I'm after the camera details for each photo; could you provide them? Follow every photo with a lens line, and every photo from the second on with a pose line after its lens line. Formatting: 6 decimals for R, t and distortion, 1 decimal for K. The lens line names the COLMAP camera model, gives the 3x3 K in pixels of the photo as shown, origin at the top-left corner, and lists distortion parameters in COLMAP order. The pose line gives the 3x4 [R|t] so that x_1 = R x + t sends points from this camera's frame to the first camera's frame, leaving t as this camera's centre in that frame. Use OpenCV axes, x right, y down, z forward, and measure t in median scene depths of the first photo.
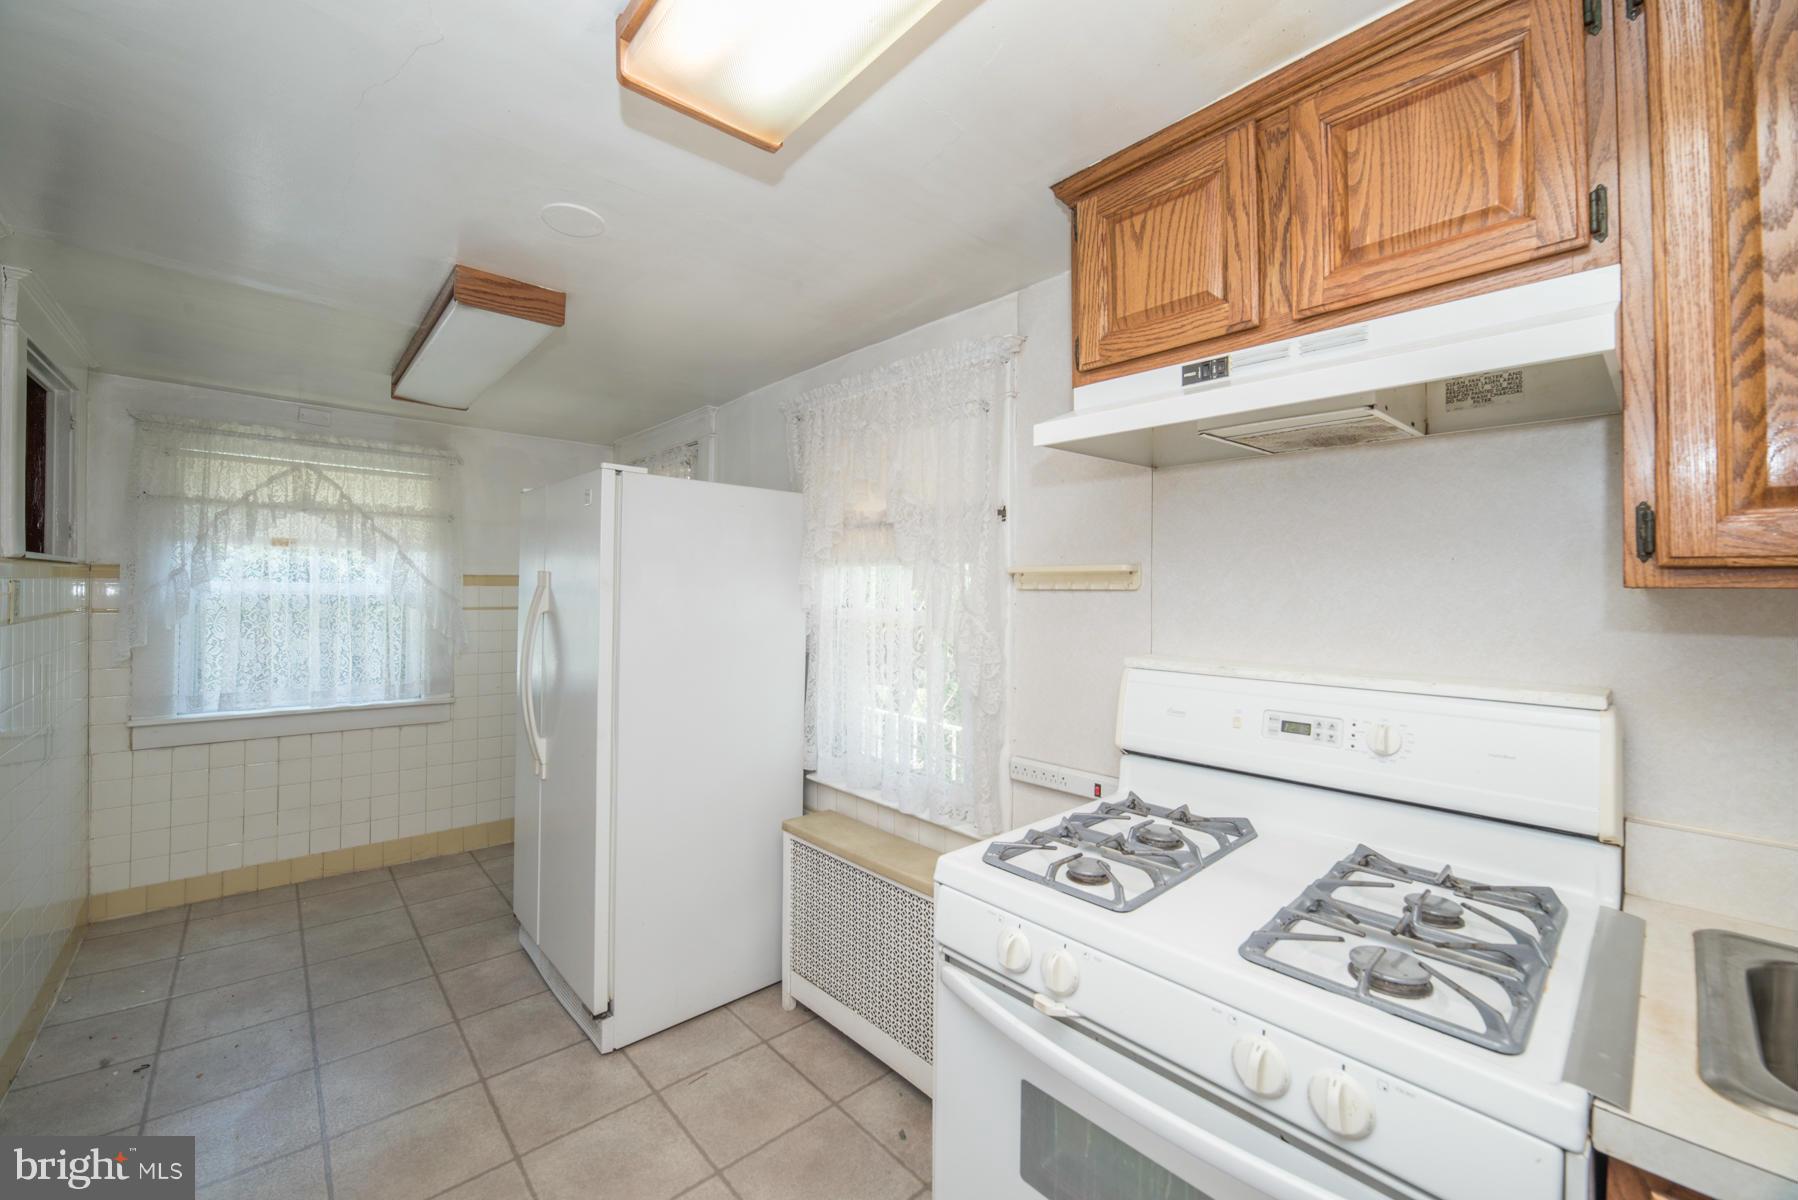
lens RADIAL K [[709.5, 0, 900.3], [0, 709.5, 579.8], [0, 0, 1]] dist [-0.025859, 0.003613]
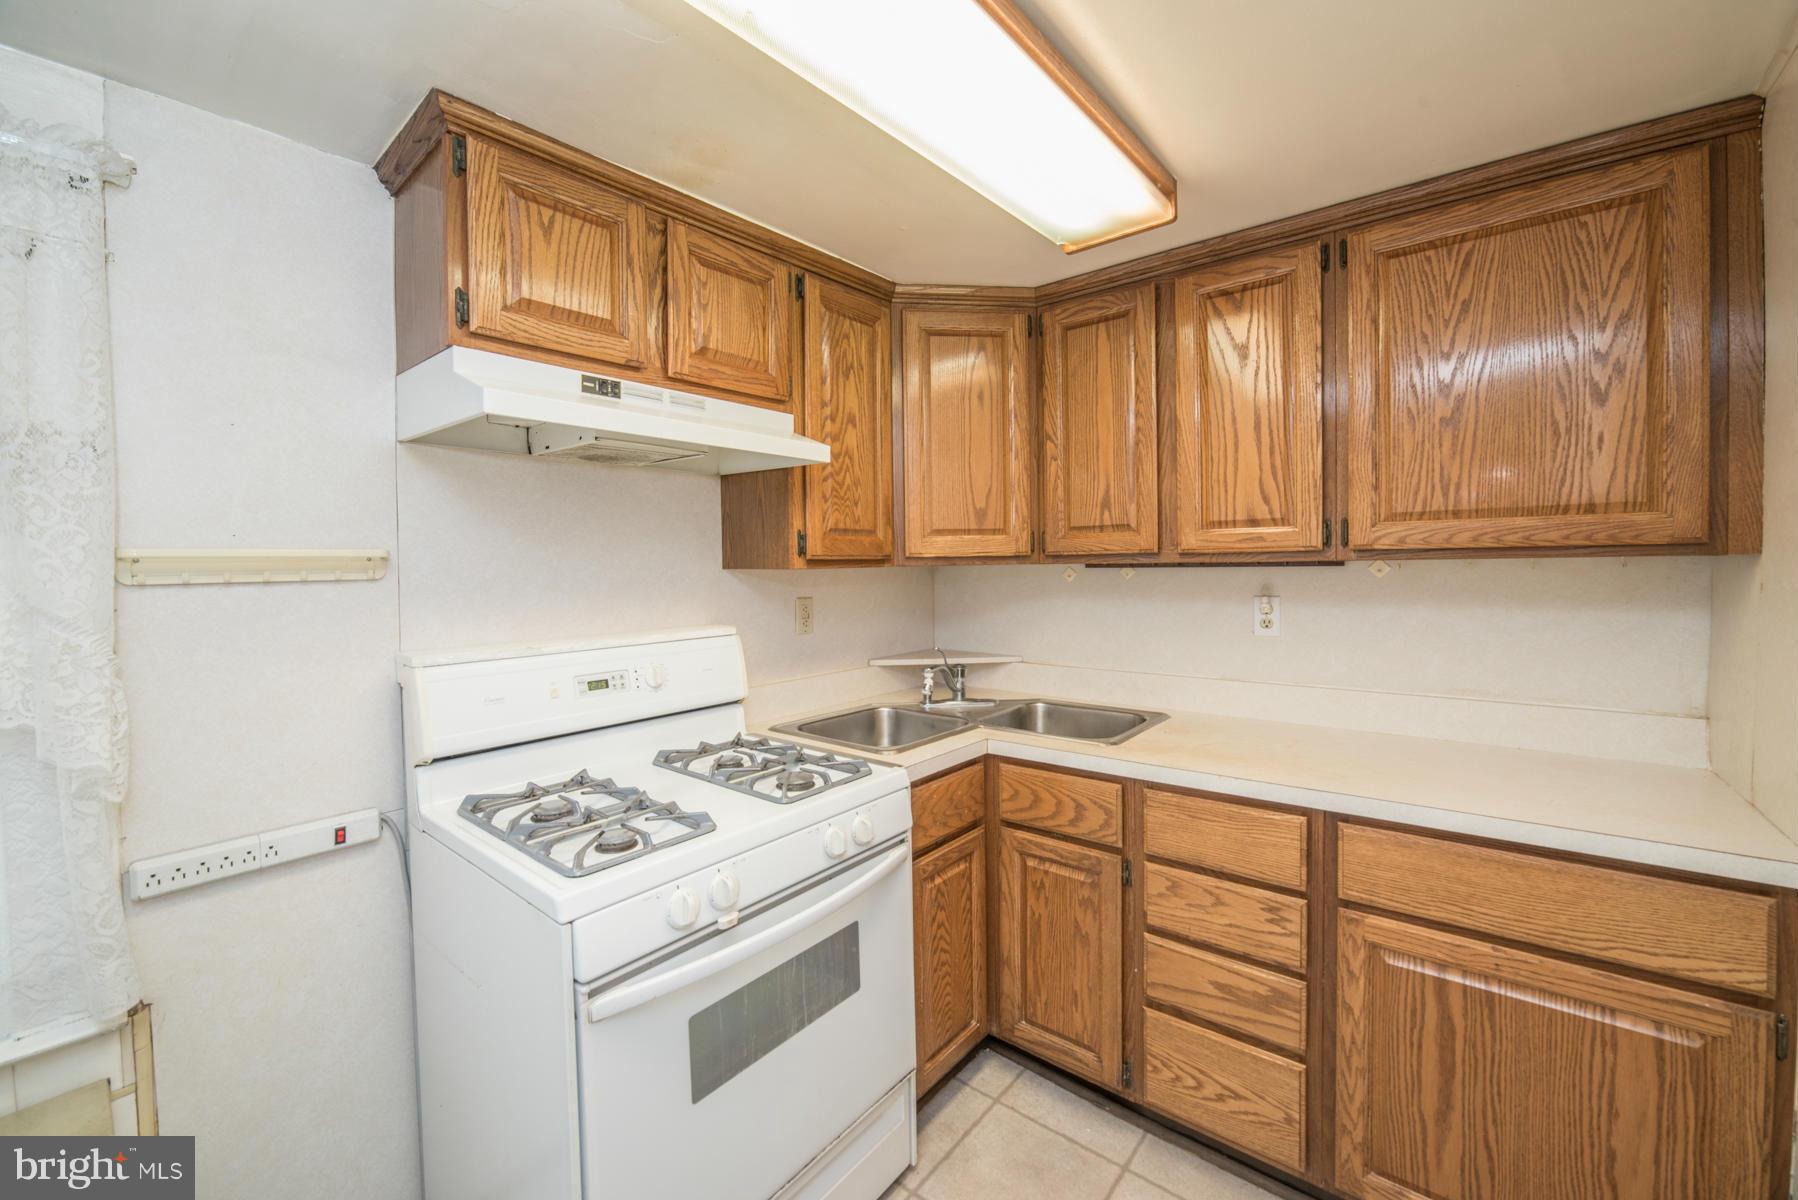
lens RADIAL K [[709.5, 0, 900.3], [0, 709.5, 579.8], [0, 0, 1]] dist [-0.025859, 0.003613]
pose [[-0.144795, -0.027041, 0.989092, -0.773293], [0.002704, 0.999612, 0.027724, -0.009995], [-0.989458, 0.006689, -0.144666, 0.667542]]
